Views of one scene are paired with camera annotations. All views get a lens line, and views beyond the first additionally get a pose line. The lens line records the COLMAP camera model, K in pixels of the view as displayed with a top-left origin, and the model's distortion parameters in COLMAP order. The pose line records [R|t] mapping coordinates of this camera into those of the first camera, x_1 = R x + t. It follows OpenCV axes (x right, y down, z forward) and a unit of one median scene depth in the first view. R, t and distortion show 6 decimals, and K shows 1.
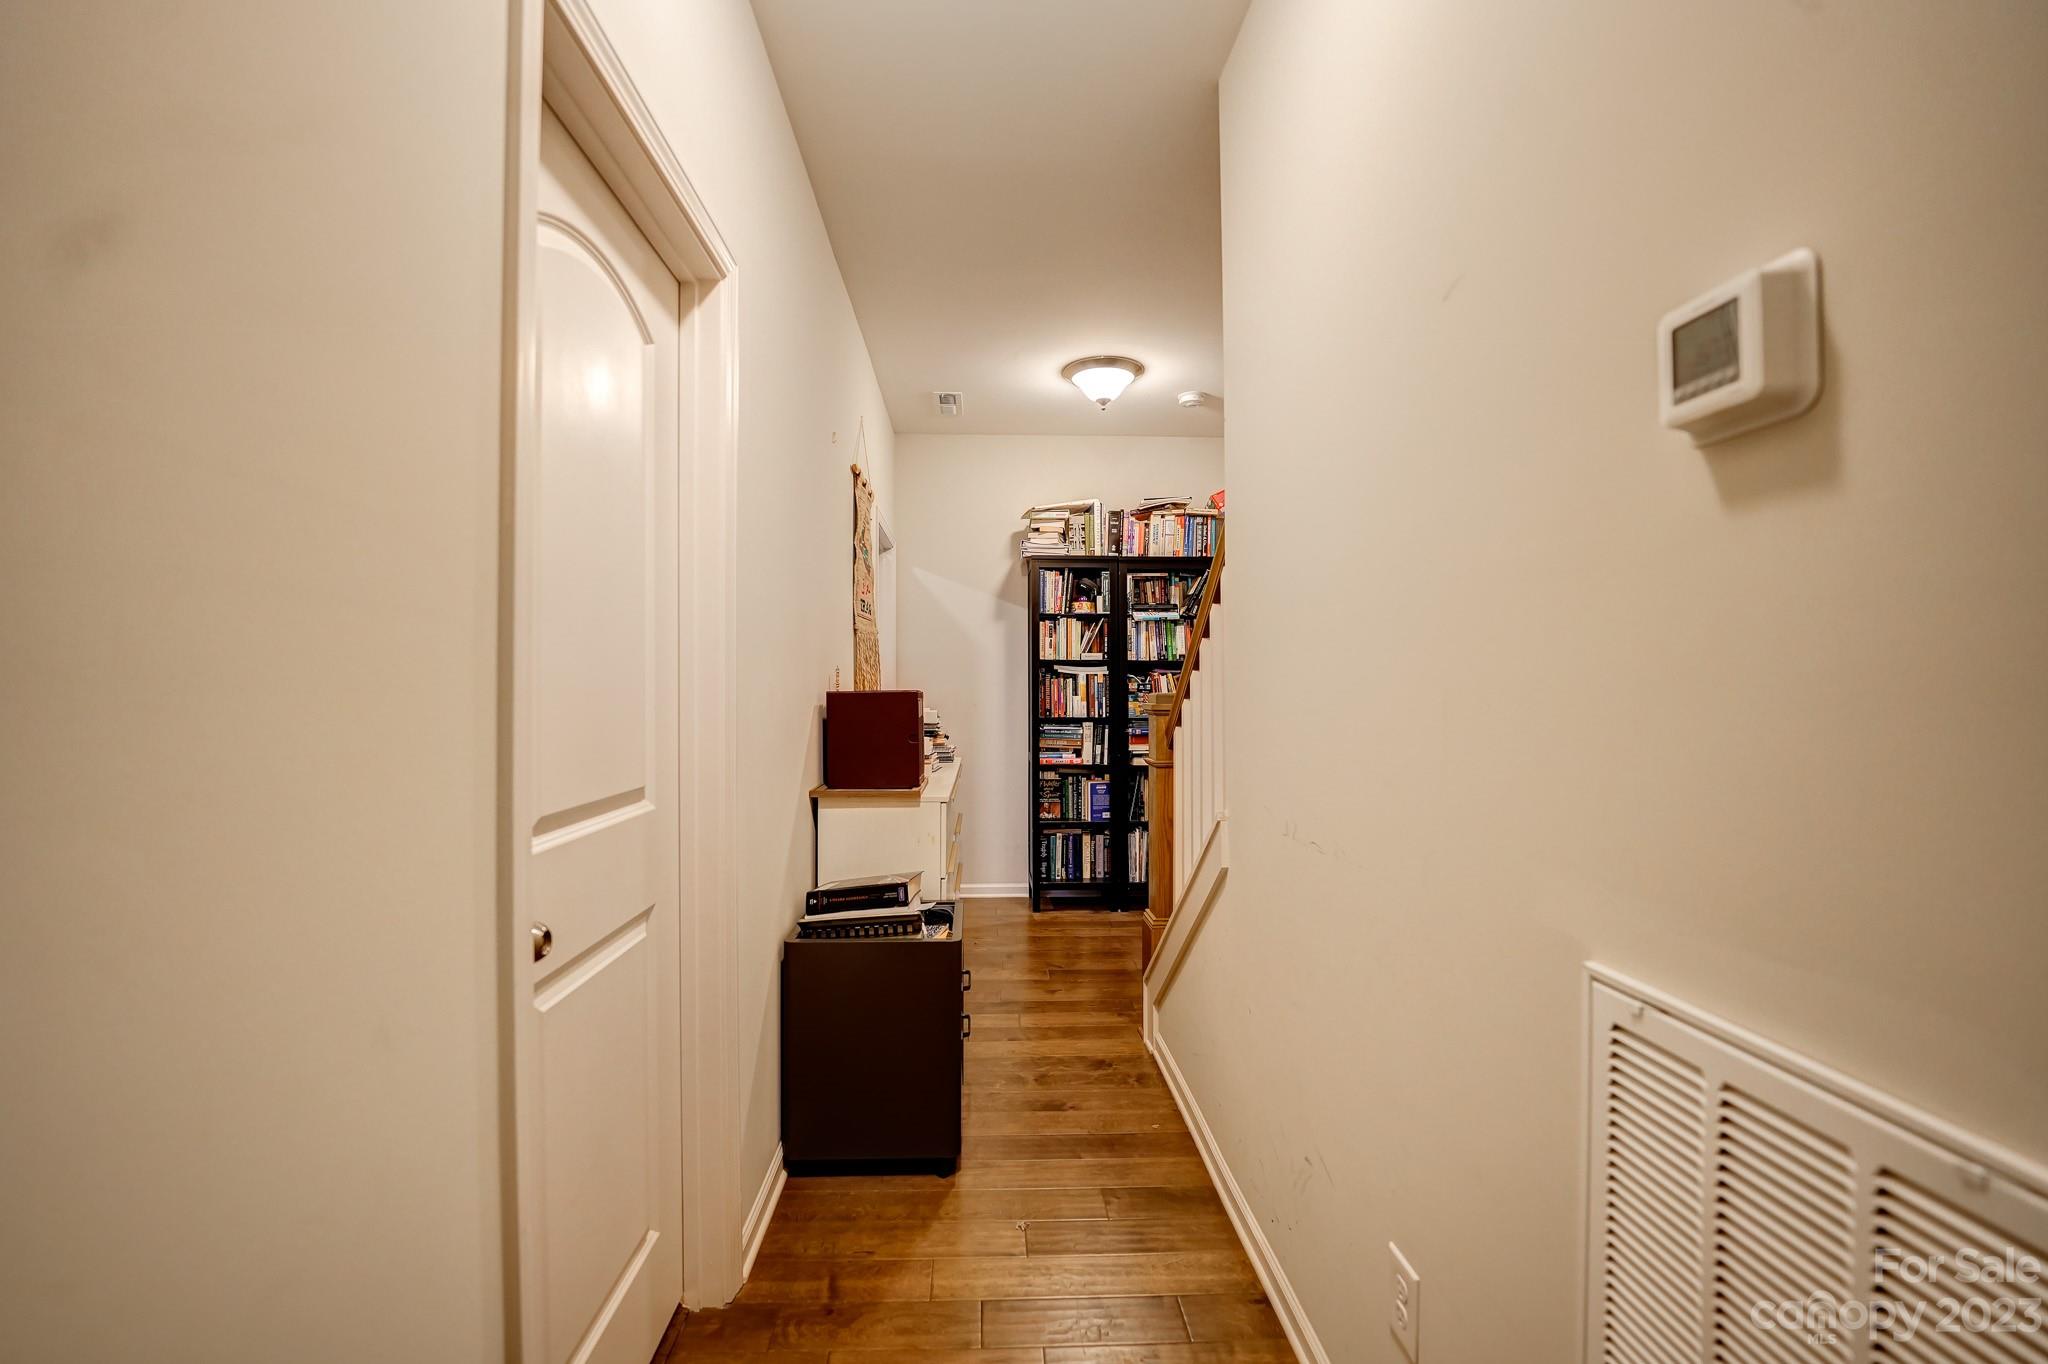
lens RADIAL K [[848.5, 0, 1024.0], [0, 848.5, 682.0], [0, 0, 1]] dist [-0.018793, -0.000172]
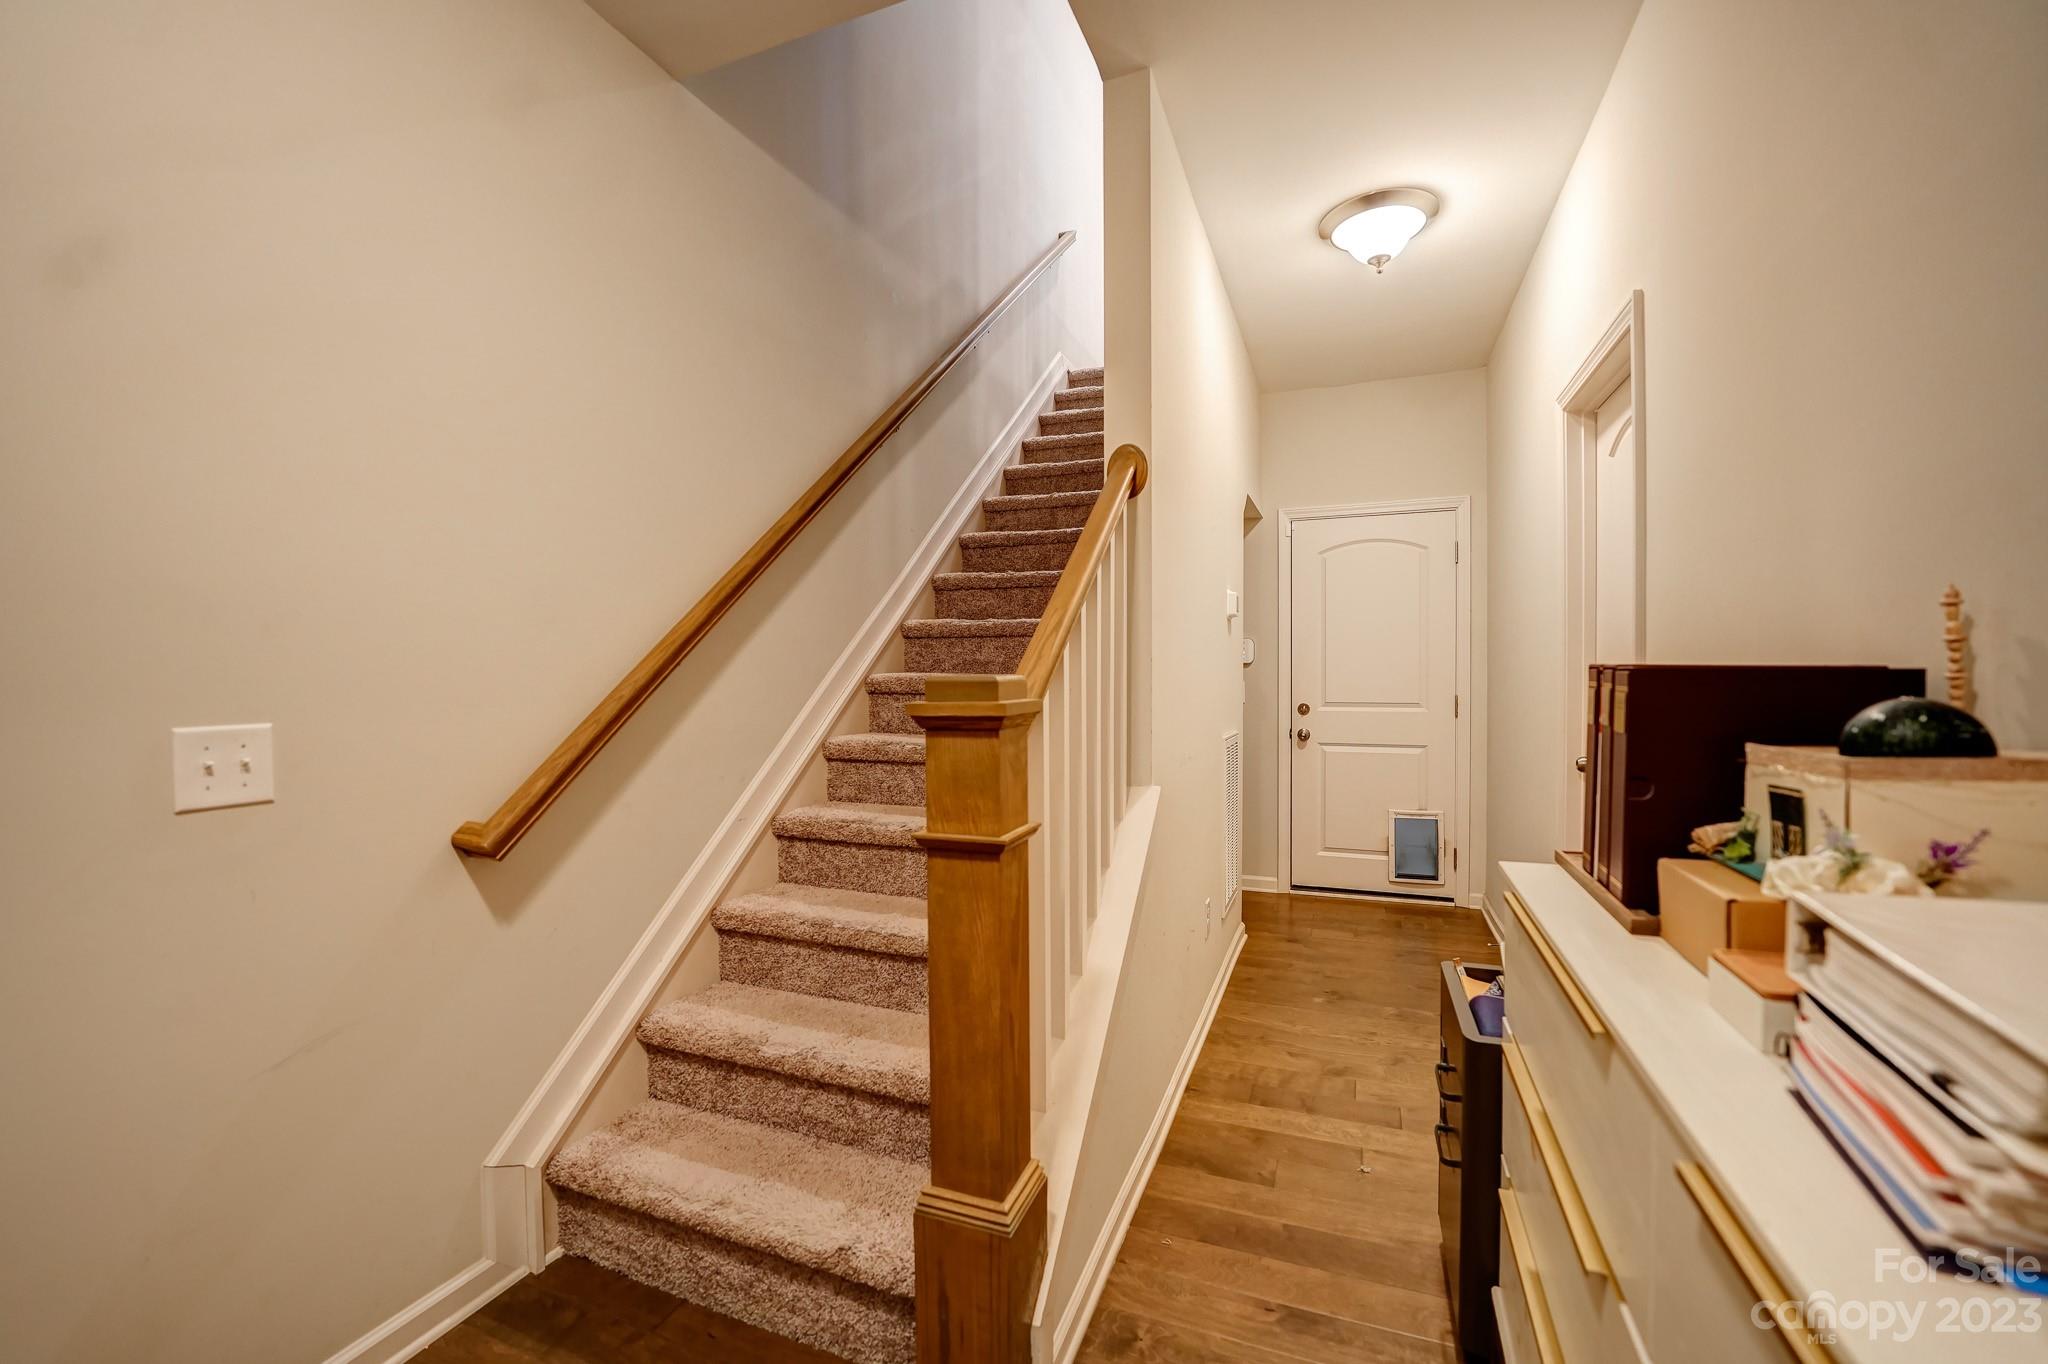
lens RADIAL K [[838.7, 0, 1024.0], [0, 838.7, 682.0], [0, 0, 1]] dist [-0.015820, 0.000056]
pose [[-0.910771, -0.003183, 0.412901, -0.035786], [-0.000282, 0.999975, 0.007088, 0.014782], [-0.412913, 0.006340, -0.910749, 1.776902]]
